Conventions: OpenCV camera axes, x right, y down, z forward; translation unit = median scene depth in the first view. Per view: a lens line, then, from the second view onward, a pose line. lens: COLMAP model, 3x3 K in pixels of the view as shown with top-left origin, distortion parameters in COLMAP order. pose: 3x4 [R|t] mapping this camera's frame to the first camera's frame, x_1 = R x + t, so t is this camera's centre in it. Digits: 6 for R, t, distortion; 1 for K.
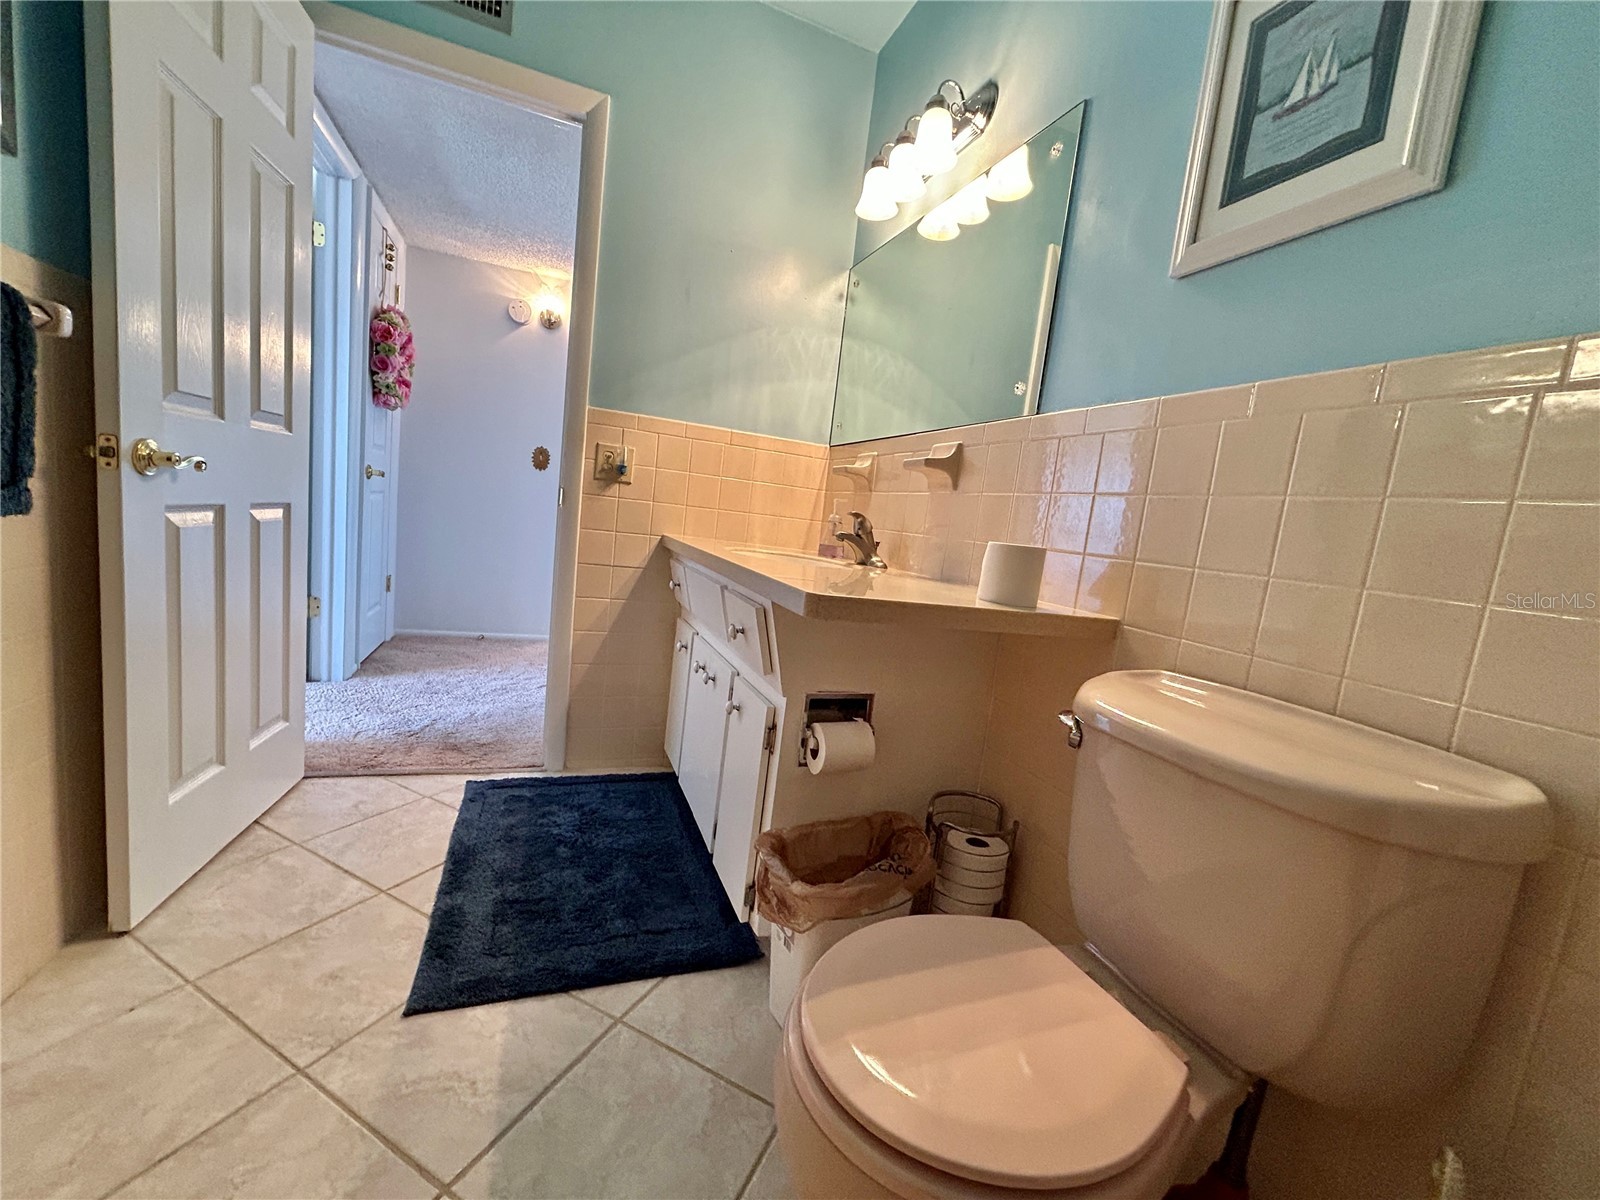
lens RADIAL K [[643.3, 0, 797.6], [0, 643.3, 594.5], [0, 0, 1]] dist [0.000439, 0.000717]
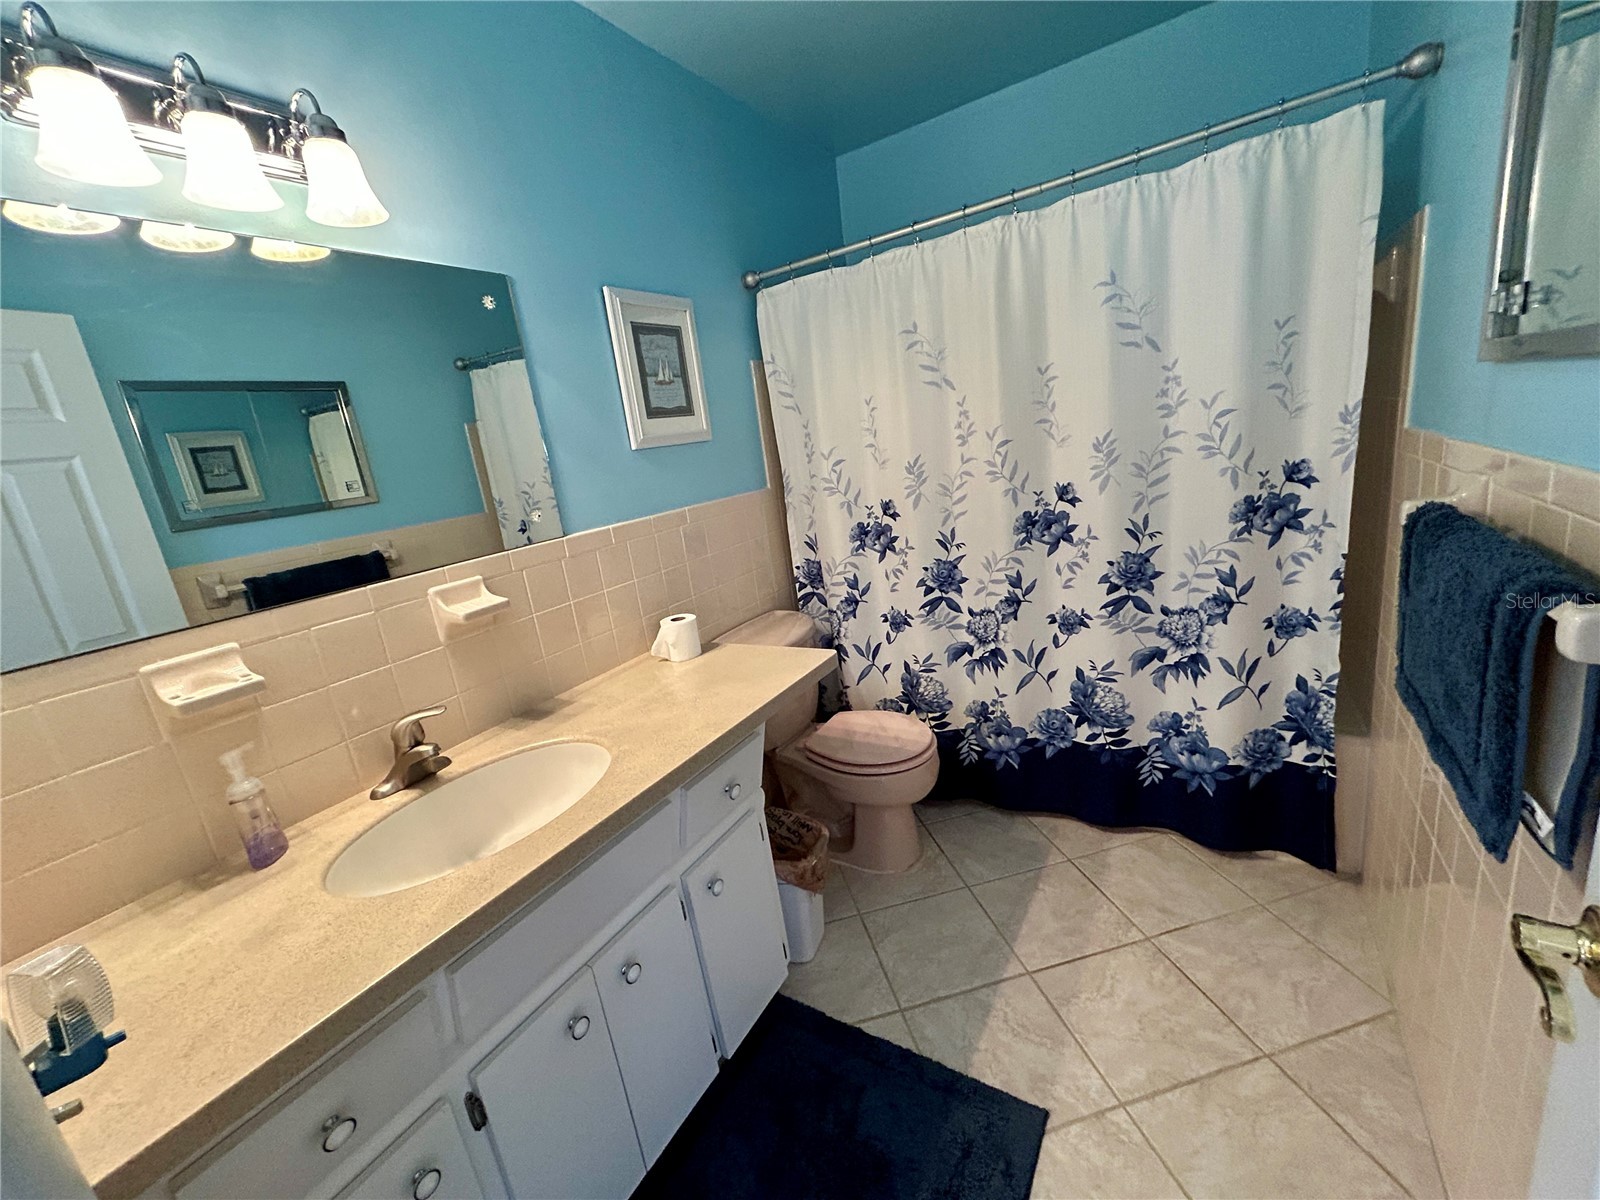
lens RADIAL K [[643.3, 0, 793.6], [0, 643.3, 597.2], [0, 0, 1]] dist [0.000439, 0.000717]
pose [[-0.615658, -0.221788, 0.756158, -1.200840], [0.164047, 0.902479, 0.398271, -0.853545], [-0.770749, 0.369244, -0.519235, 1.939843]]
